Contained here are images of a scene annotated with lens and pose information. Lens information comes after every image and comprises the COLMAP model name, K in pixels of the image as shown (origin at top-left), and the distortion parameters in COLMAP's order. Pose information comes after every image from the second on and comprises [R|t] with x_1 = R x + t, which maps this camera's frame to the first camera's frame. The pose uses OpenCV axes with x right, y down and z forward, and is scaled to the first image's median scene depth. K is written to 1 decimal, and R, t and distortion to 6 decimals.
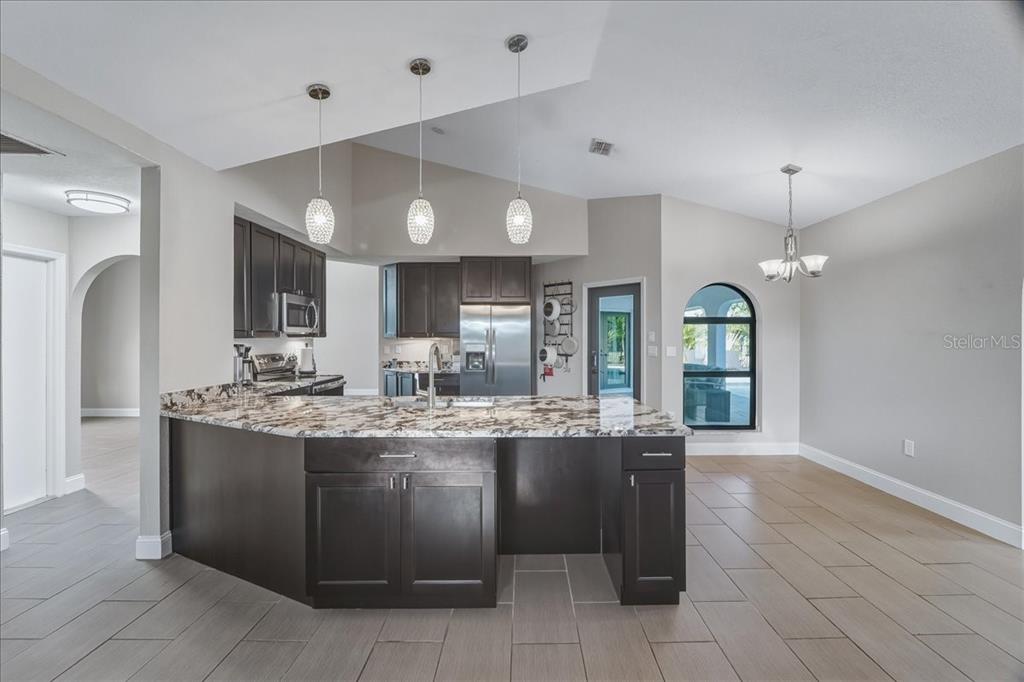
lens RADIAL K [[446.1, 0, 521.3], [0, 446.1, 334.4], [0, 0, 1]] dist [-0.017269, -0.000159]
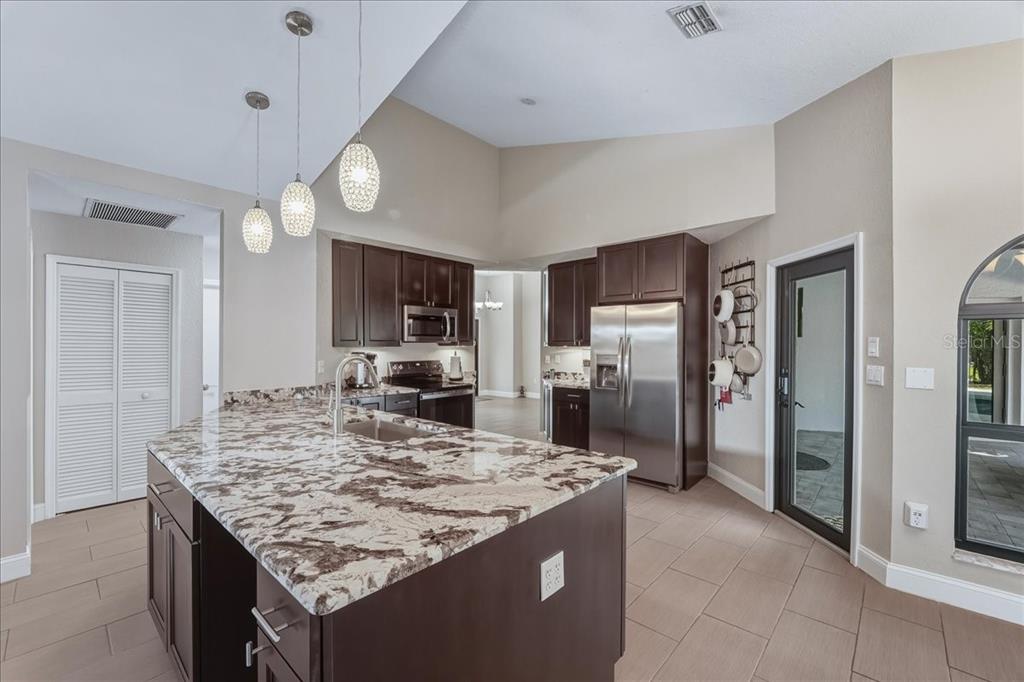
lens RADIAL K [[425.7, 0, 507.9], [0, 425.7, 346.1], [0, 0, 1]] dist [-0.018718, -0.000142]
pose [[0.731521, 0.004083, -0.681807, 0.306420], [0.003264, 0.999950, 0.009489, -0.002094], [0.681812, -0.009167, 0.731470, 0.351178]]
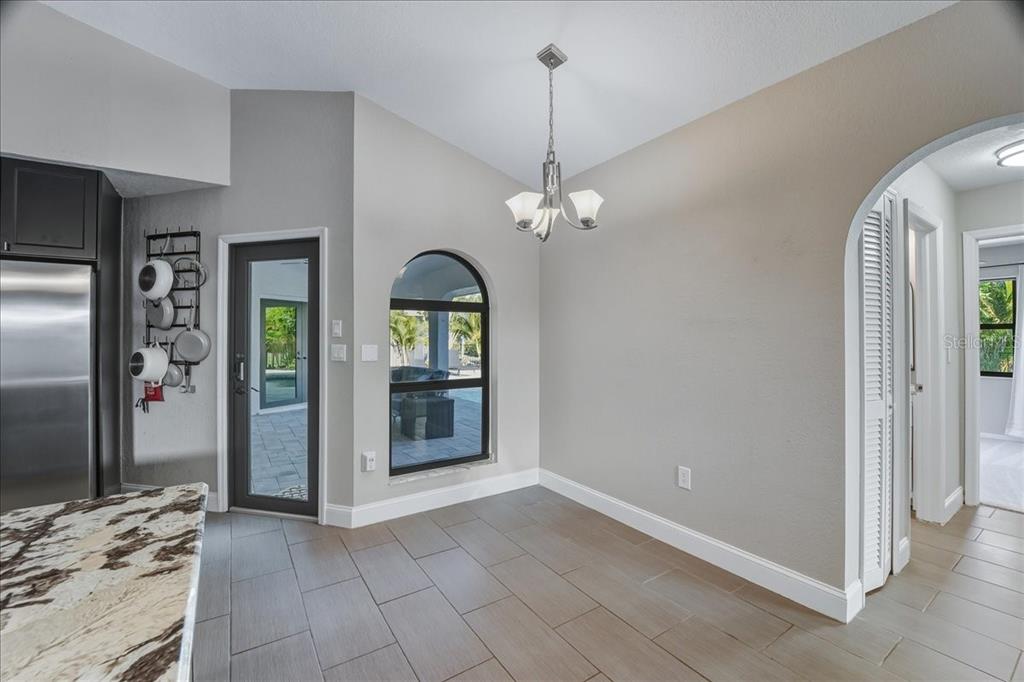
lens RADIAL K [[425.7, 0, 508.7], [0, 425.7, 333.6], [0, 0, 1]] dist [-0.018718, -0.000142]
pose [[0.837257, 0.002419, 0.546804, 0.170271], [-0.000631, 0.999994, -0.003457, 0.013122], [-0.546809, 0.002550, 0.837254, 0.388842]]
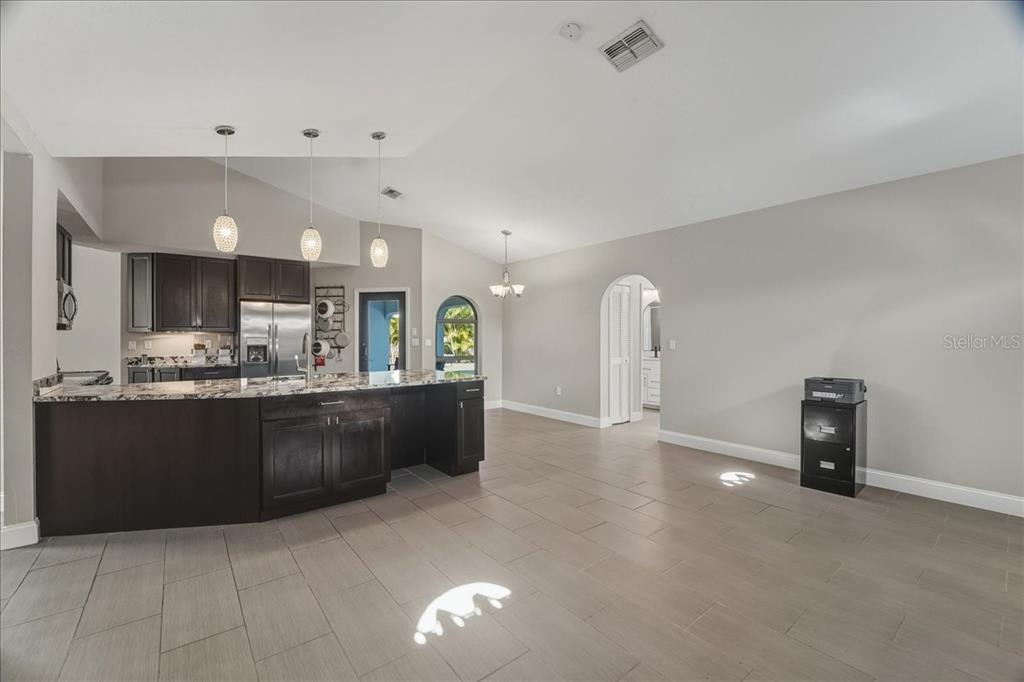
lens RADIAL K [[425.7, 0, 515.4], [0, 425.7, 335.4], [0, 0, 1]] dist [-0.018718, -0.000142]
pose [[0.784638, 0.002146, 0.619950, -0.265114], [-0.004069, 0.999990, 0.001688, 0.012029], [-0.619940, -0.003847, 0.784639, -0.211792]]
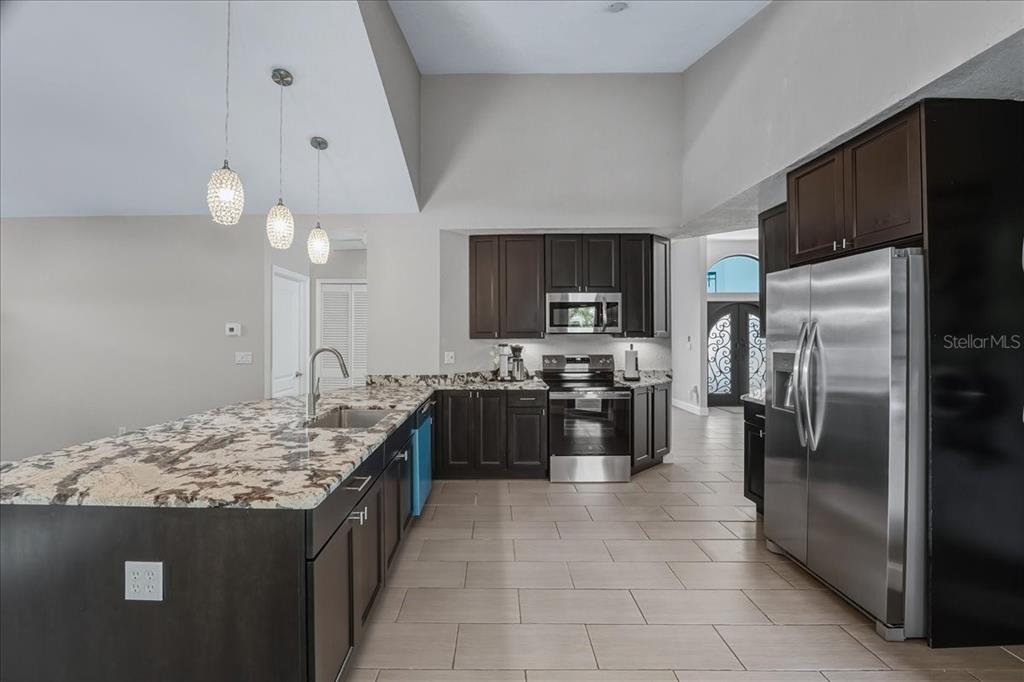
lens RADIAL K [[446.1, 0, 477.4], [0, 446.1, 339.2], [0, 0, 1]] dist [-0.017269, -0.000159]
pose [[-0.036391, 0.007574, -0.999309, 0.396089], [0.010893, 0.999915, 0.007182, 0.000143], [0.999278, -0.010624, -0.036470, 0.752290]]
